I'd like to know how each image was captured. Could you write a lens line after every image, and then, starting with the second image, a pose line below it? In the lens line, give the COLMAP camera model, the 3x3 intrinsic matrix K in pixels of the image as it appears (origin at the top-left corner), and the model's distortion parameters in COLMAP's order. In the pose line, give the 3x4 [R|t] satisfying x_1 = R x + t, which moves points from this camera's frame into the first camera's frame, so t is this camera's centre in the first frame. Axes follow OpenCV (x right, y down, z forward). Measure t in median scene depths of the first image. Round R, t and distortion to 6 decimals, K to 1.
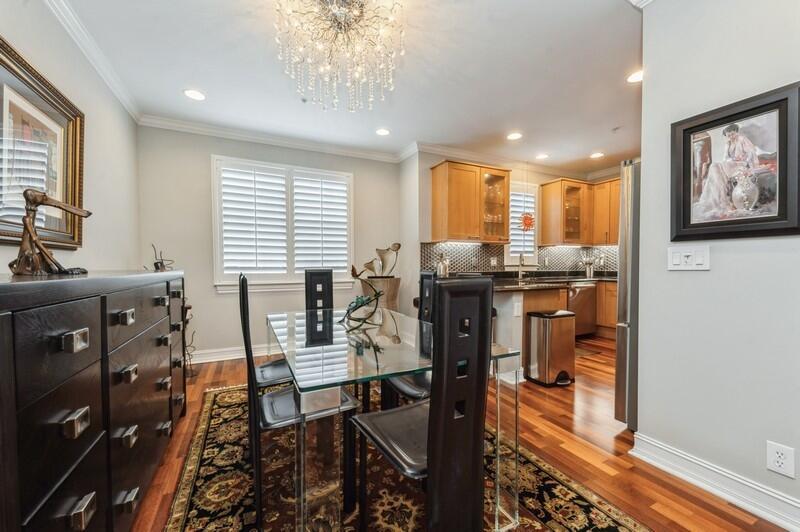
lens RADIAL K [[310.8, 0, 398.1], [0, 310.8, 273.5], [0, 0, 1]] dist [0.000119, -0.000297]
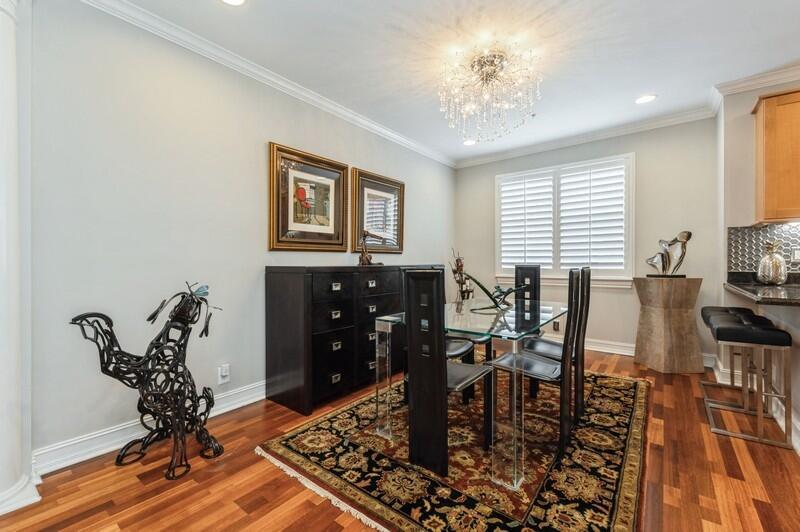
lens RADIAL K [[339.8, 0, 395.2], [0, 339.8, 263.5], [0, 0, 1]] dist [0.001168, -0.000212]
pose [[0.434409, 0.005040, -0.900702, 0.602235], [-0.021106, 0.999767, -0.004585, -0.002296], [0.900469, 0.021002, 0.434414, 0.024085]]
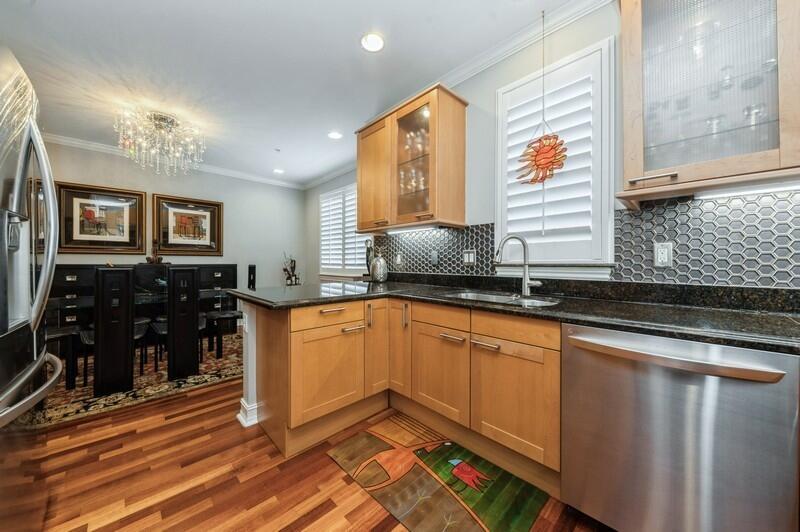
lens RADIAL K [[284.4, 0, 399.9], [0, 284.4, 261.4], [0, 0, 1]] dist [-0.000958, -0.000193]
pose [[0.310691, -0.000347, -0.950511, 1.174598], [-0.029926, 0.999501, -0.010147, -0.034456], [0.950040, 0.031597, 0.310526, 1.159920]]
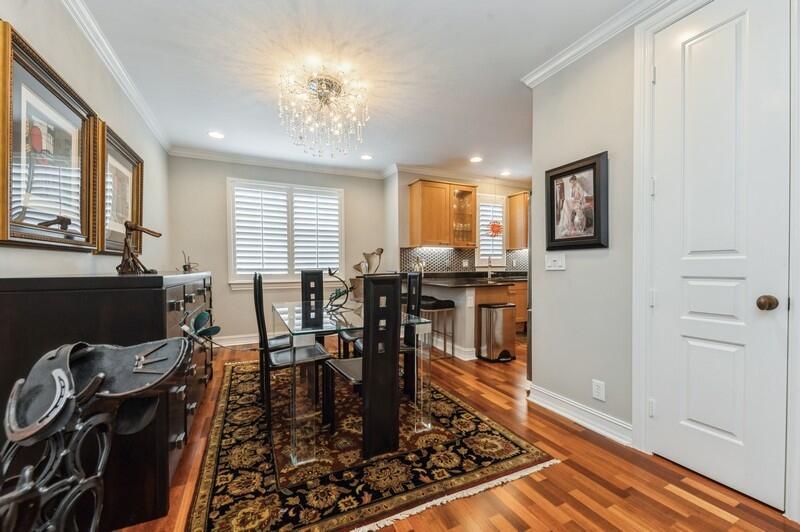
lens RADIAL K [[314.5, 0, 399.1], [0, 314.5, 273.4], [0, 0, 1]] dist [0.001172, -0.000081]
pose [[0.999959, -0.002524, -0.008707, 0.110599], [0.002489, 0.999989, -0.004061, 0.005194], [0.008717, 0.004039, 0.999954, -0.286036]]
